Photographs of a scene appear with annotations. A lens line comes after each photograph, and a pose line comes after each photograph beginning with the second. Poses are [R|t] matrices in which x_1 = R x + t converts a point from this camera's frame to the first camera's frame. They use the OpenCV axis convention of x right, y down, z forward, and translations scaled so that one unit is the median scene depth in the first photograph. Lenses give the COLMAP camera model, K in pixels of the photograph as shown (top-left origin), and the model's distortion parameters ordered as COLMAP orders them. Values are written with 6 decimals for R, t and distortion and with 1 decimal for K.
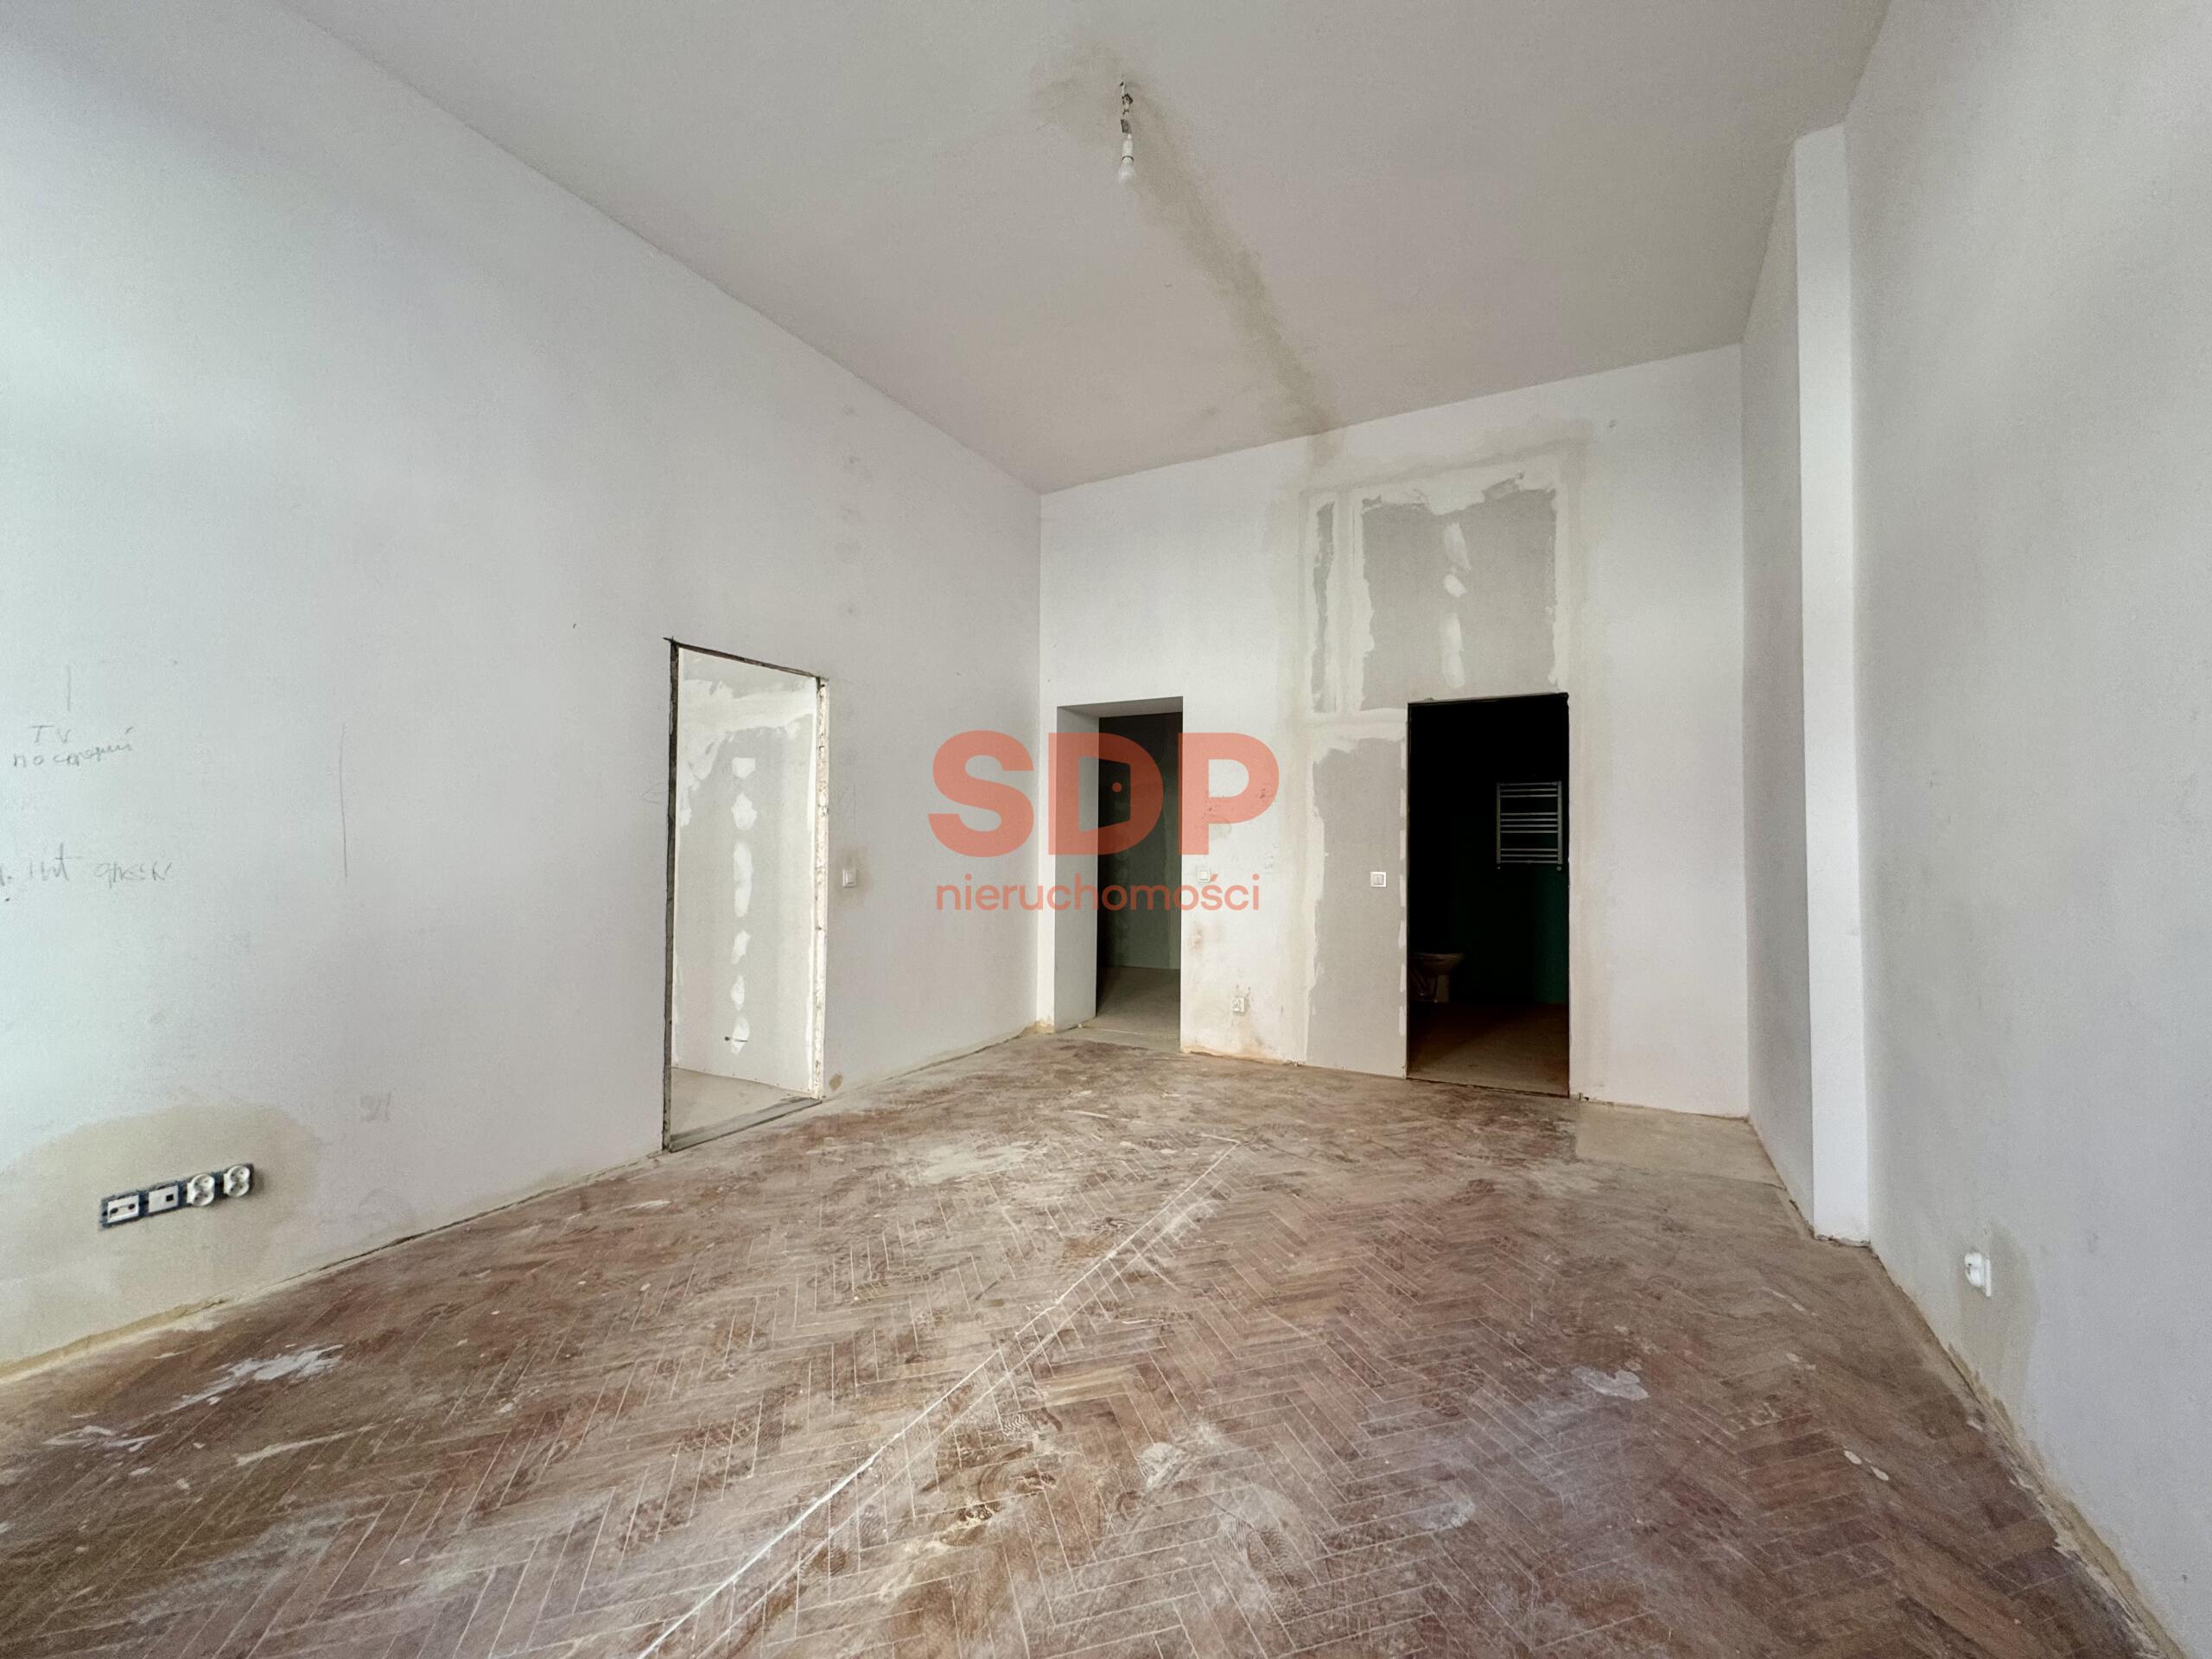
lens RADIAL K [[880.7, 0, 1103.0], [0, 880.7, 826.2], [0, 0, 1]] dist [-0.001924, 0.000182]
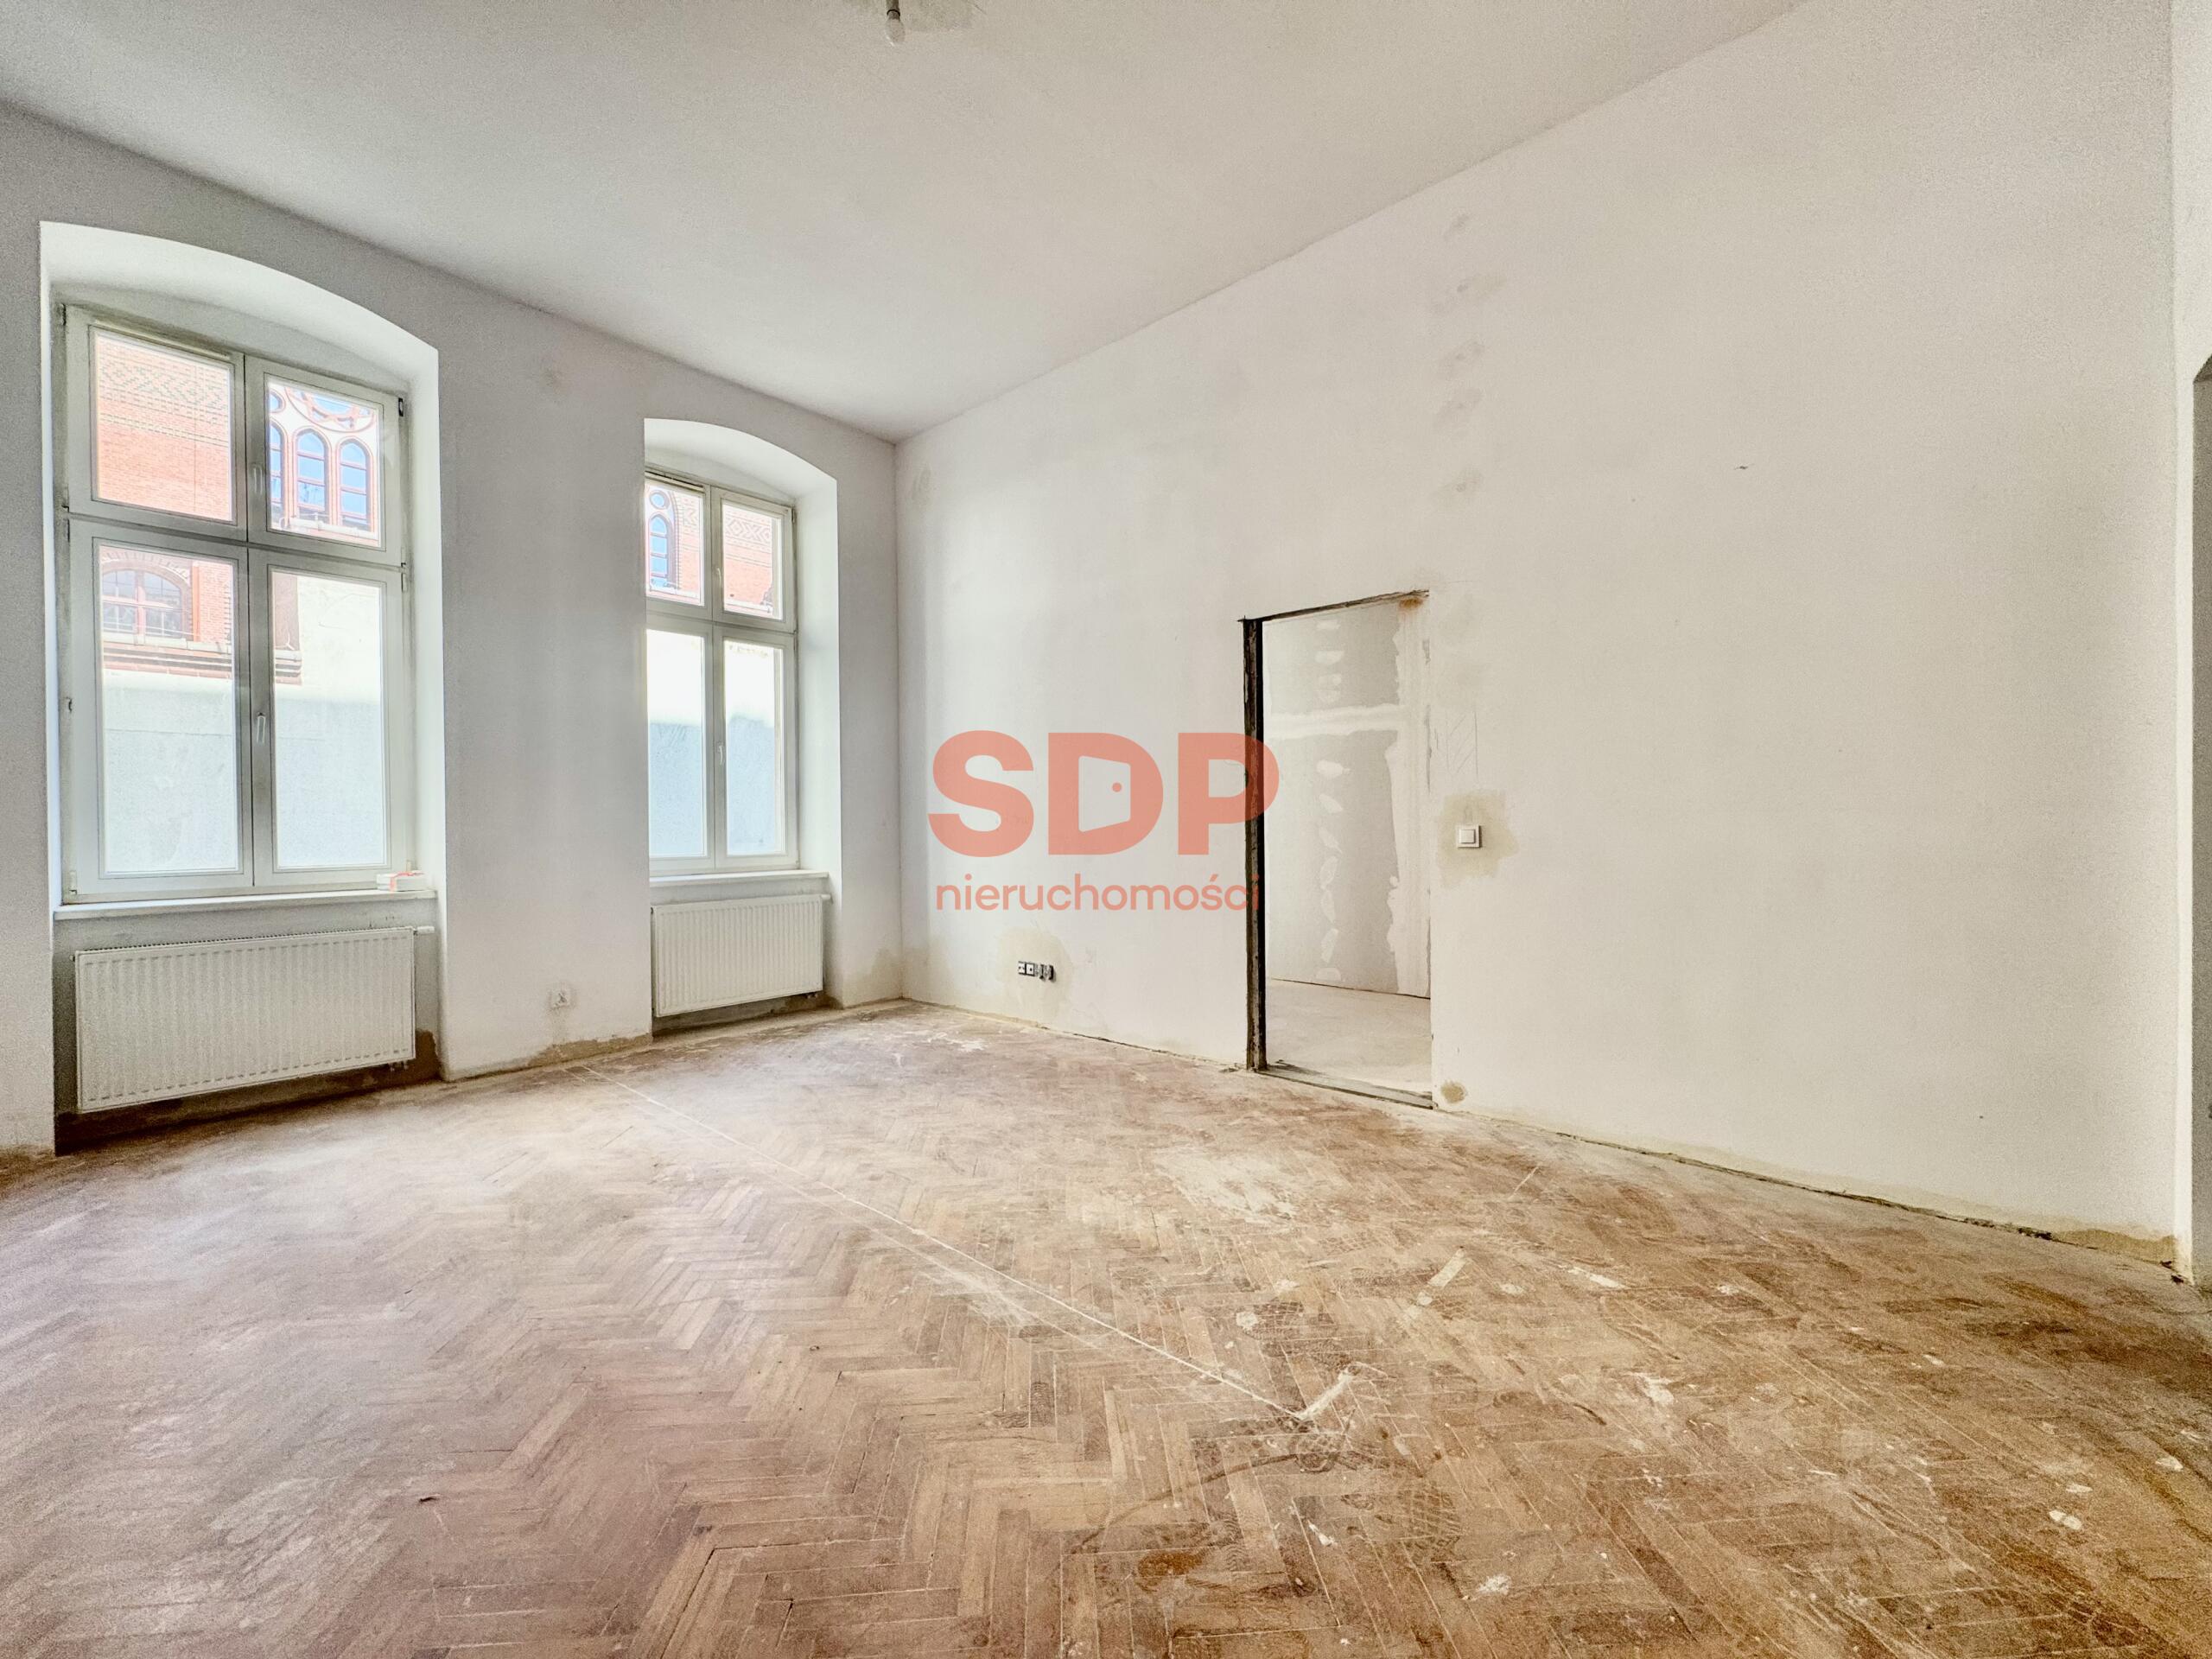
lens RADIAL K [[880.7, 0, 1103.4], [0, 880.7, 824.5], [0, 0, 1]] dist [-0.001924, 0.000182]
pose [[-0.222834, -0.001178, -0.974856, 0.608210], [0.031577, 0.999466, -0.008426, 0.051685], [0.974345, -0.032661, -0.222678, 0.989495]]
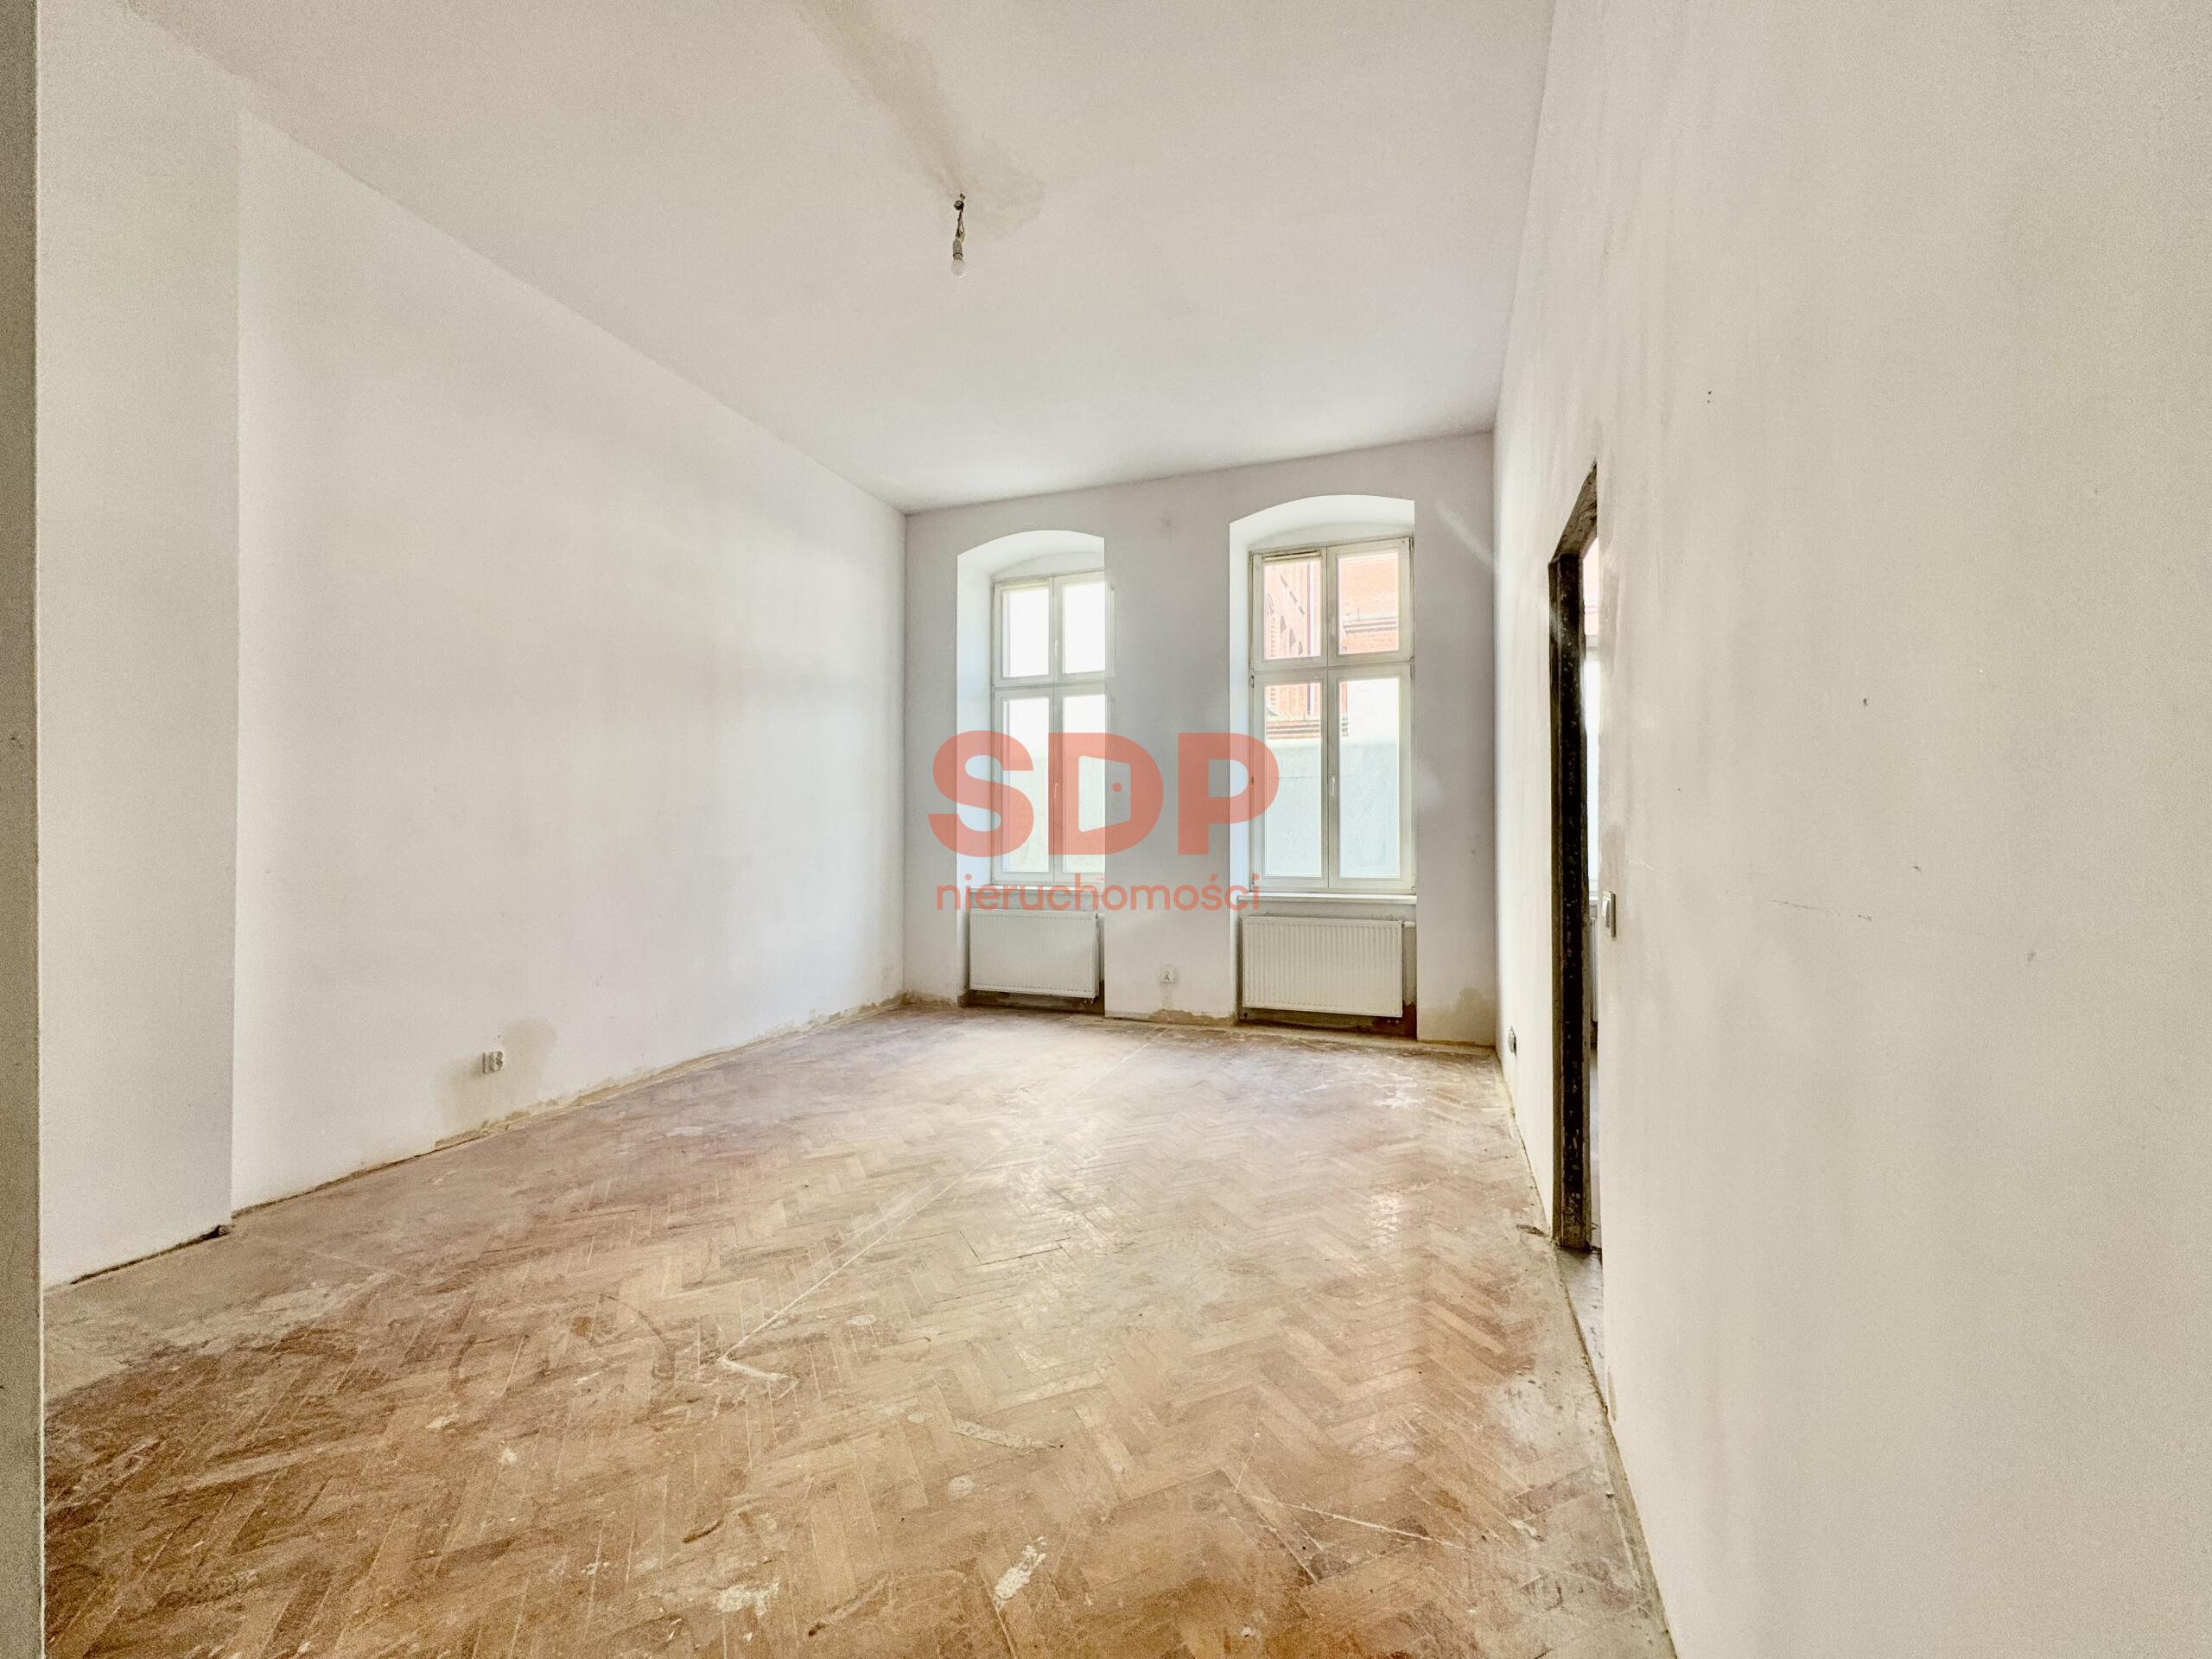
lens RADIAL K [[880.7, 0, 1104.7], [0, 880.7, 824.8], [0, 0, 1]] dist [-0.001924, 0.000182]
pose [[-0.990115, -0.006970, -0.140085, -0.005781], [-0.001312, 0.999181, -0.040442, 0.041797], [0.140252, -0.039859, -0.989313, 1.563755]]
